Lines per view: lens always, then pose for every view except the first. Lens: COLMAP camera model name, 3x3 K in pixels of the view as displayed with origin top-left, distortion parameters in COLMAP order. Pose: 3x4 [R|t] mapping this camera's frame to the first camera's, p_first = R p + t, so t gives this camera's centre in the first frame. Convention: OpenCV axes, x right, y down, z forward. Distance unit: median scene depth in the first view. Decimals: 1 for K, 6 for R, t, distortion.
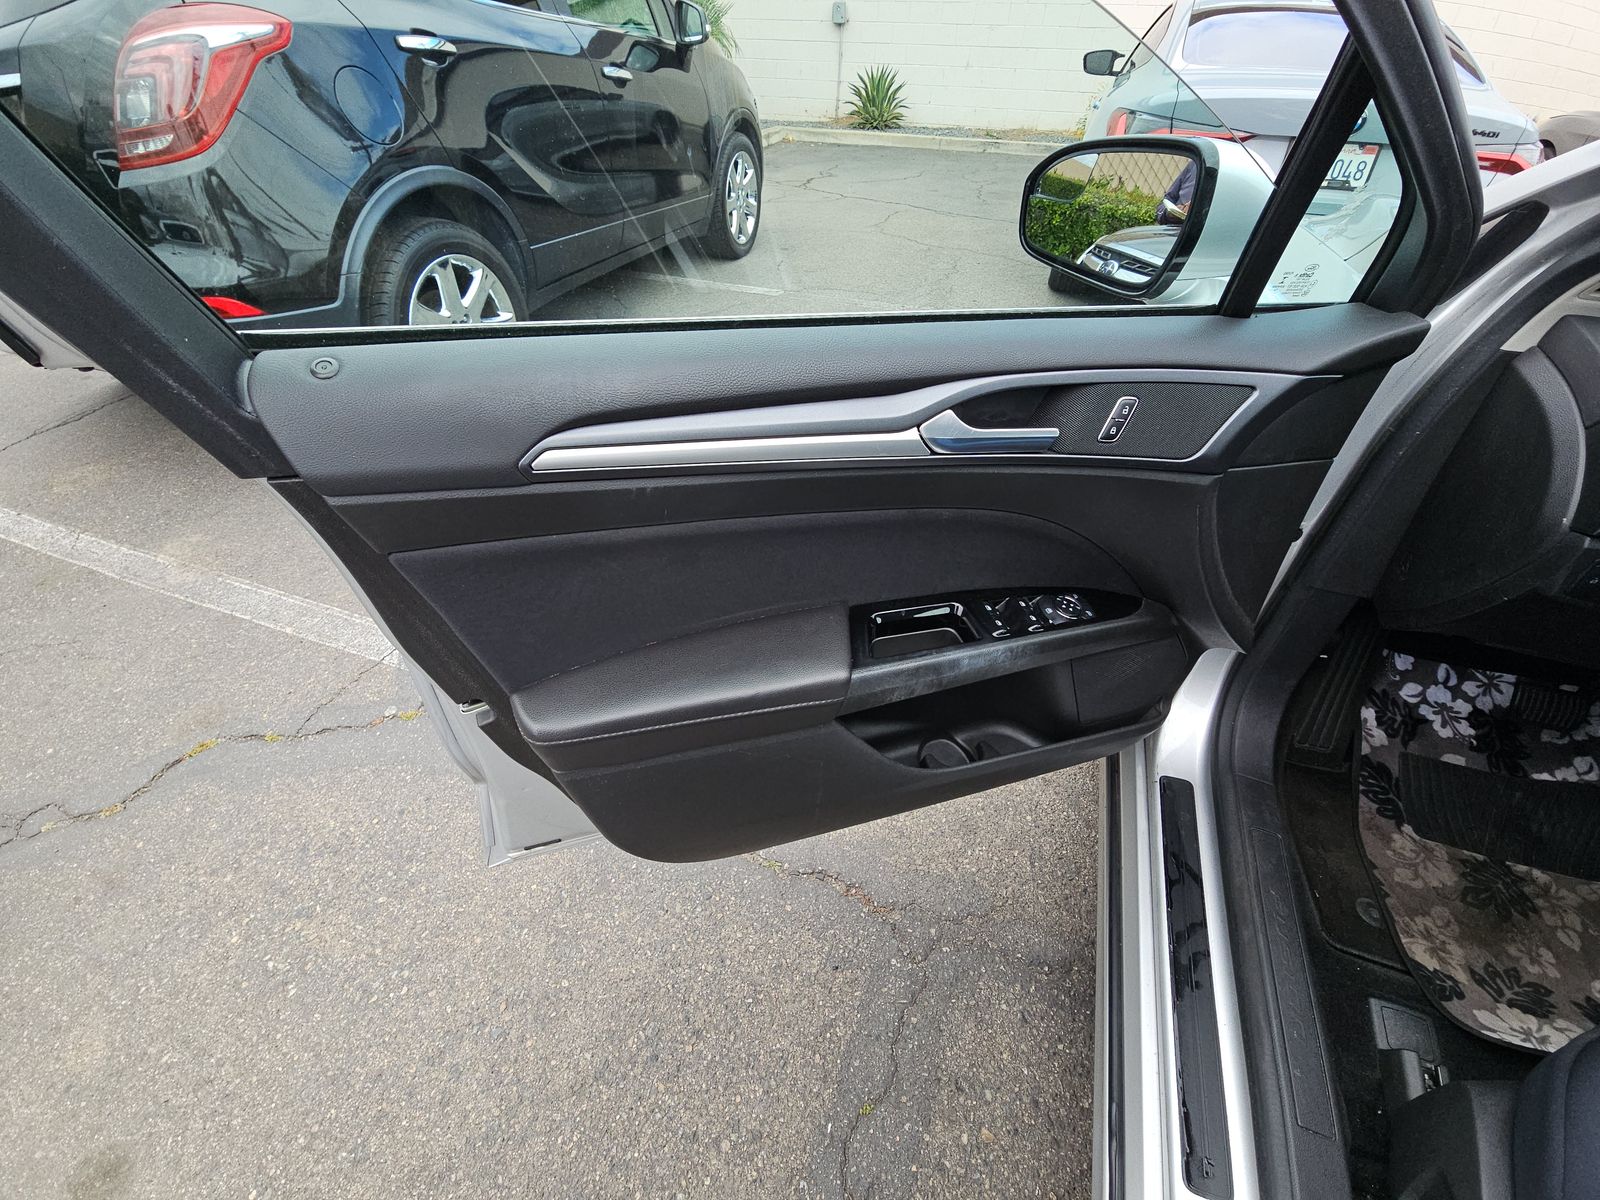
lens RADIAL K [[651.2, 0, 804.7], [0, 651.2, 588.5], [0, 0, 1]] dist [0.067424, -0.036207]
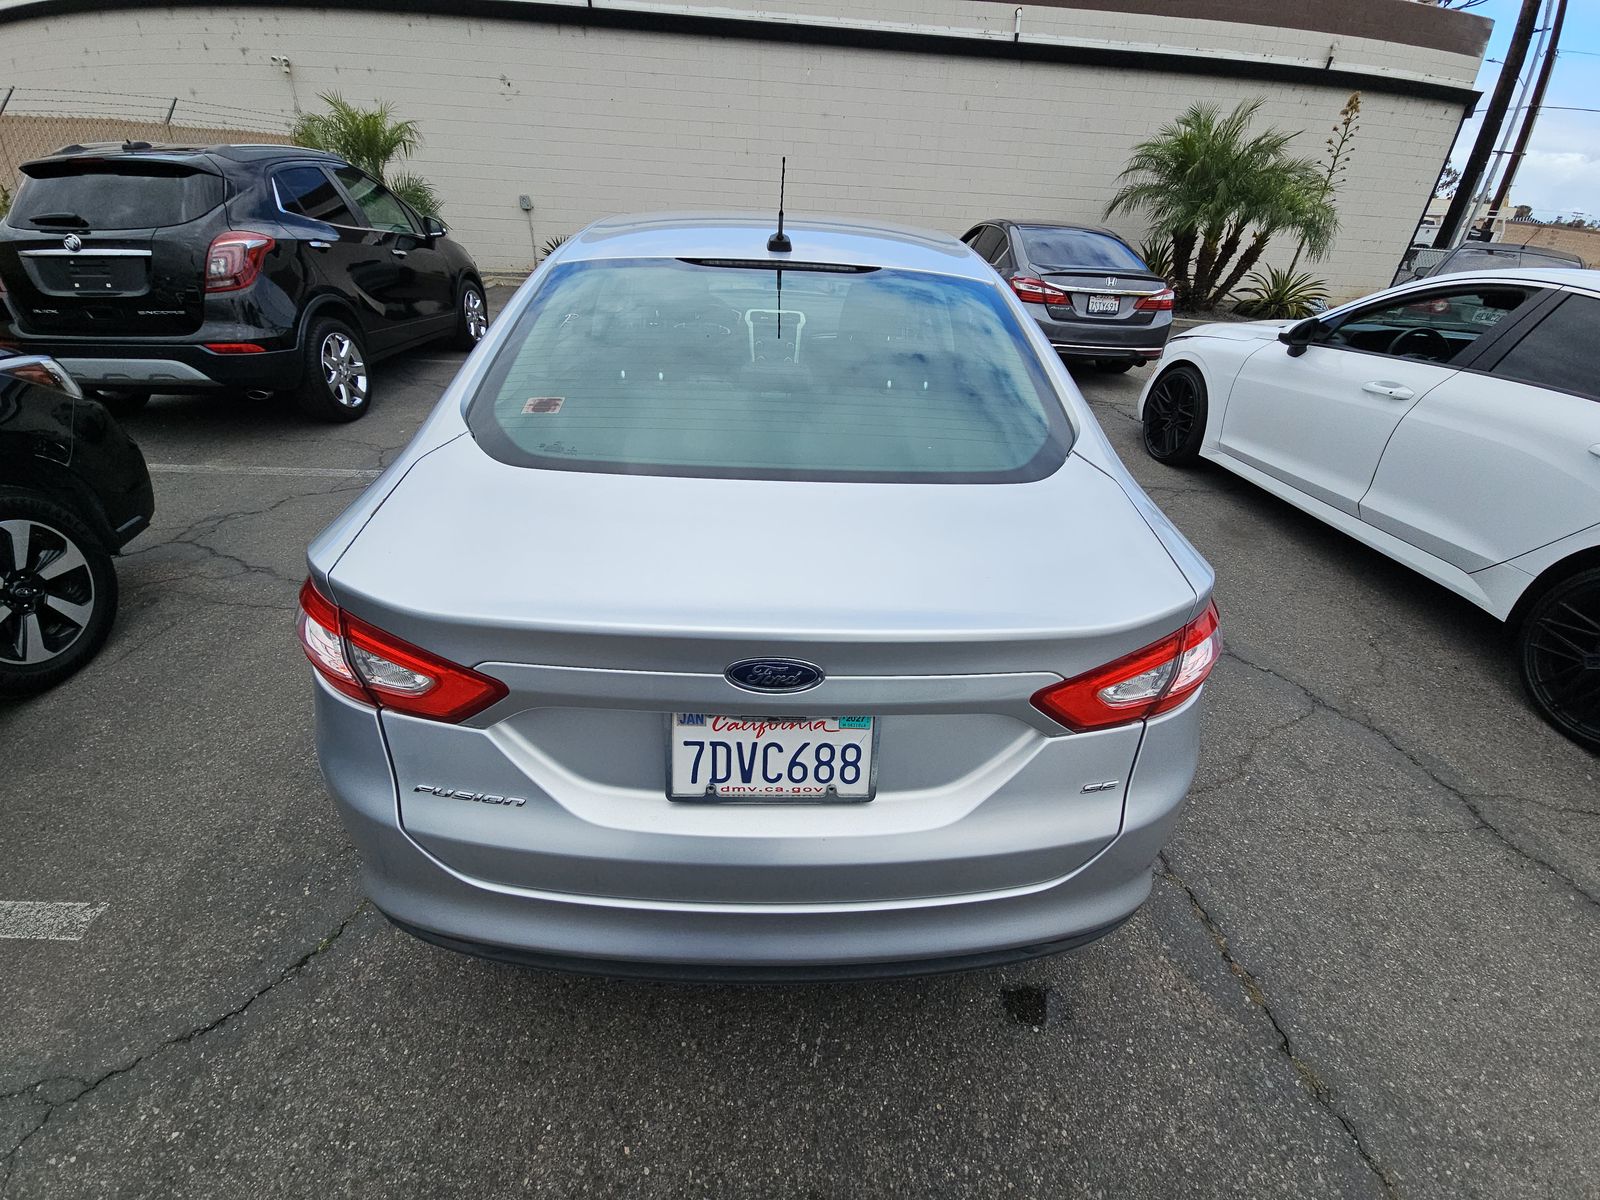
lens RADIAL K [[651.2, 0, 804.7], [0, 651.2, 588.5], [0, 0, 1]] dist [0.067424, -0.036207]
pose [[0.930582, -0.160731, 0.328910, 0.019148], [0.212389, 0.968837, -0.127462, 0.593330], [-0.298173, 0.188471, 0.935720, -0.867210]]
